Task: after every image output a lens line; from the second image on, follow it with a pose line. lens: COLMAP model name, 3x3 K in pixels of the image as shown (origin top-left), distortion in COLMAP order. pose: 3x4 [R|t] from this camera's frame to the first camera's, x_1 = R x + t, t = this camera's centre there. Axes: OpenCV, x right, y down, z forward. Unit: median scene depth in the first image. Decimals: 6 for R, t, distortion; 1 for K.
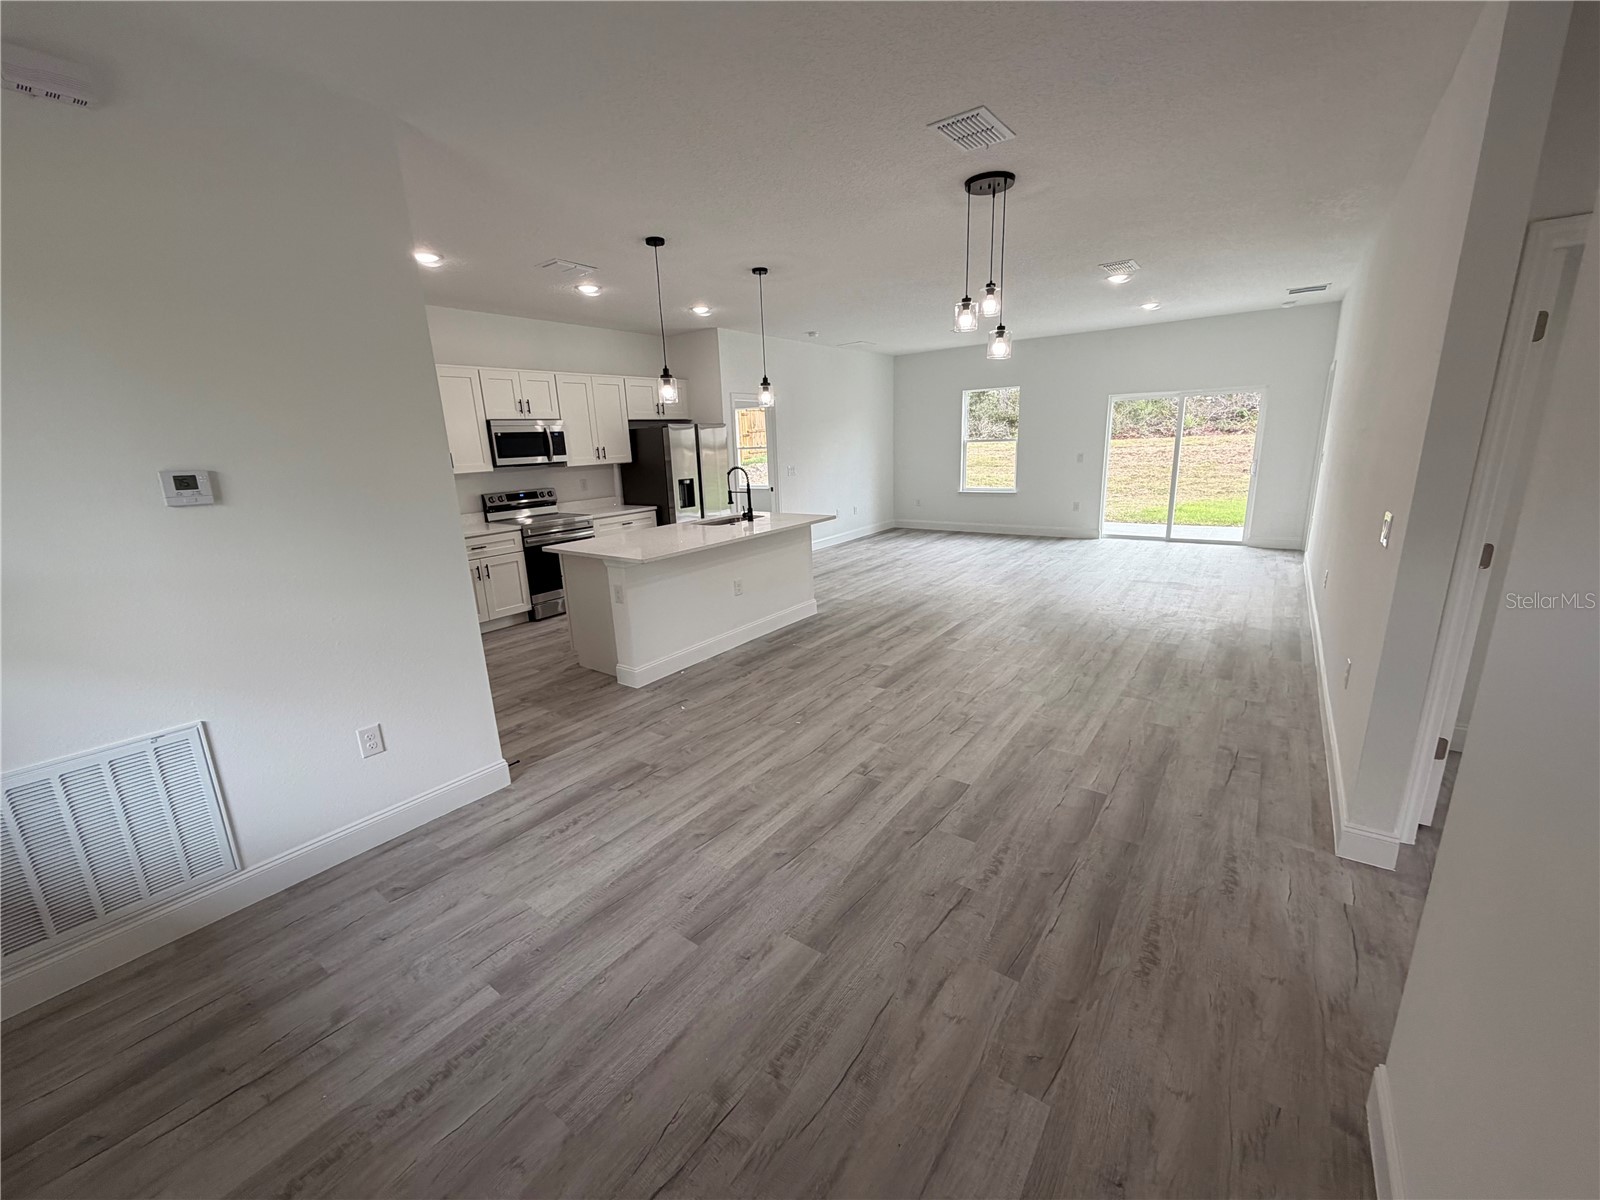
lens RADIAL K [[639.3, 0, 795.3], [0, 639.3, 597.4], [0, 0, 1]] dist [-0.000213, -0.000050]
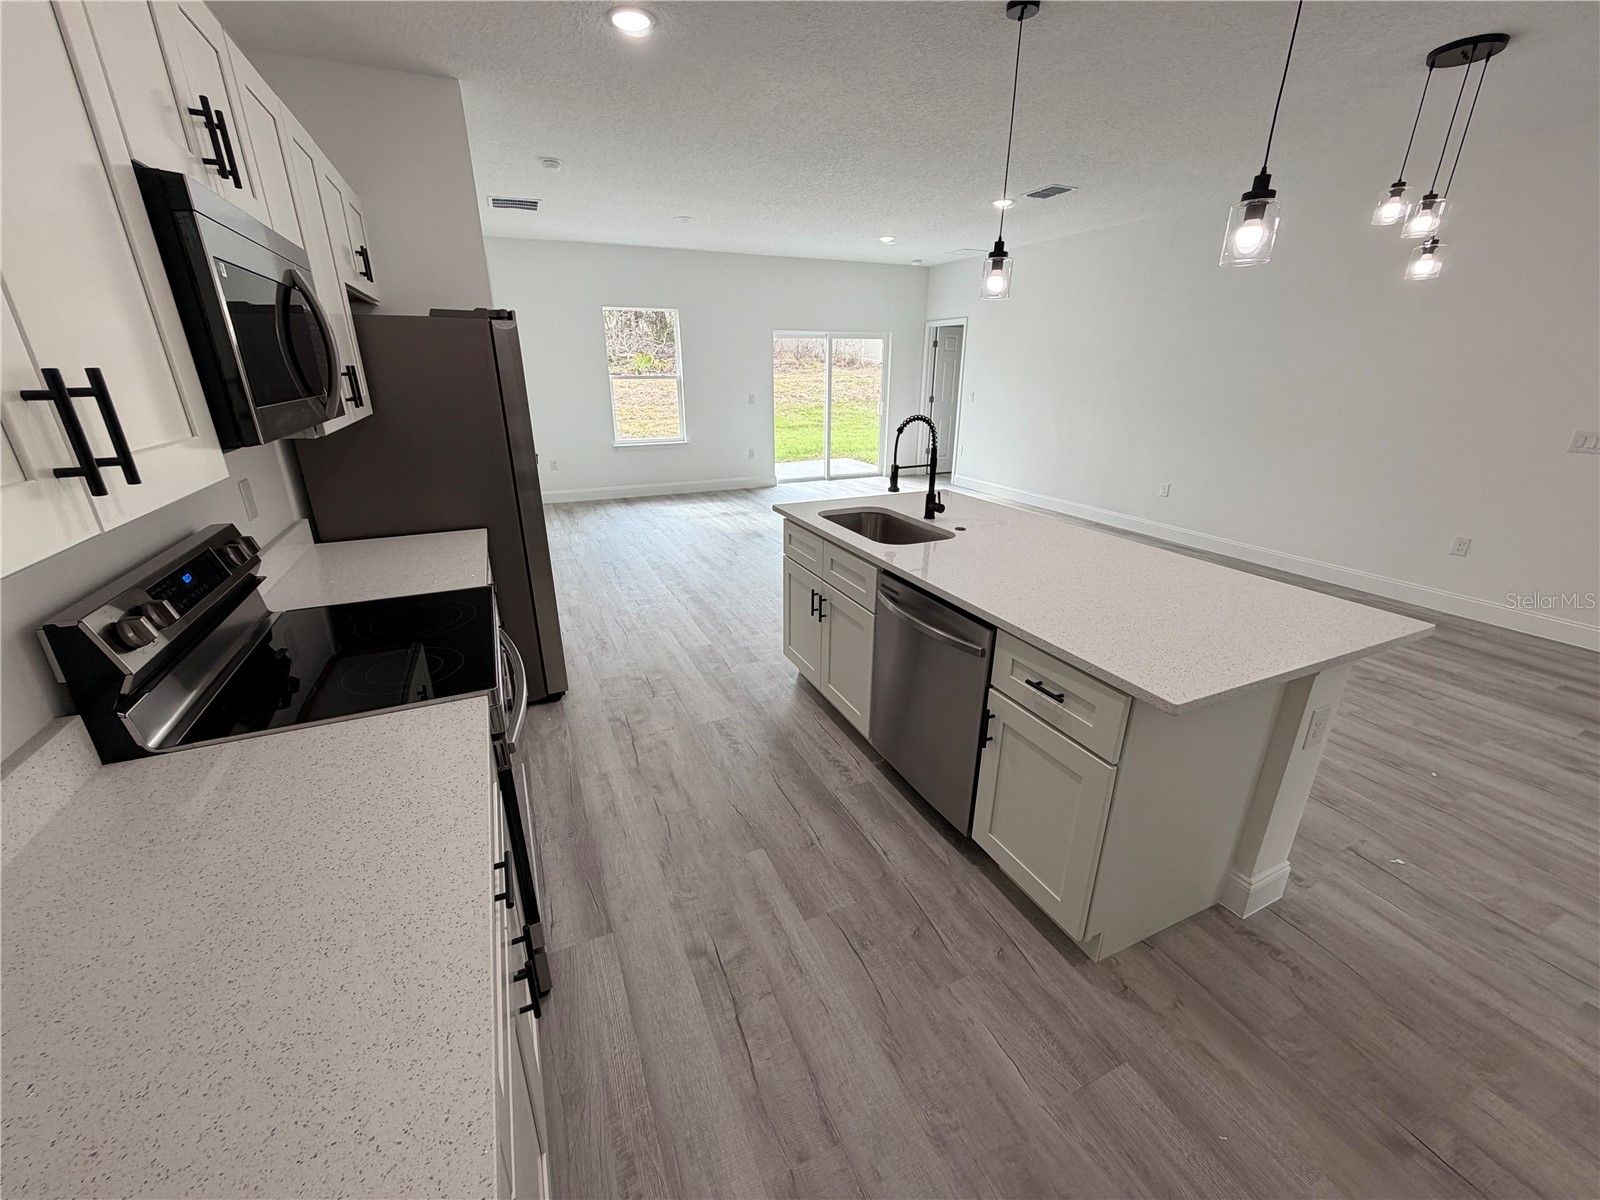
lens RADIAL K [[639.3, 0, 797.9], [0, 639.3, 594.7], [0, 0, 1]] dist [-0.000213, -0.000050]
pose [[0.484165, -0.257683, 0.836172, -0.620374], [0.191296, 0.963705, 0.186220, -0.186996], [-0.853809, 0.069795, 0.515886, 0.859166]]
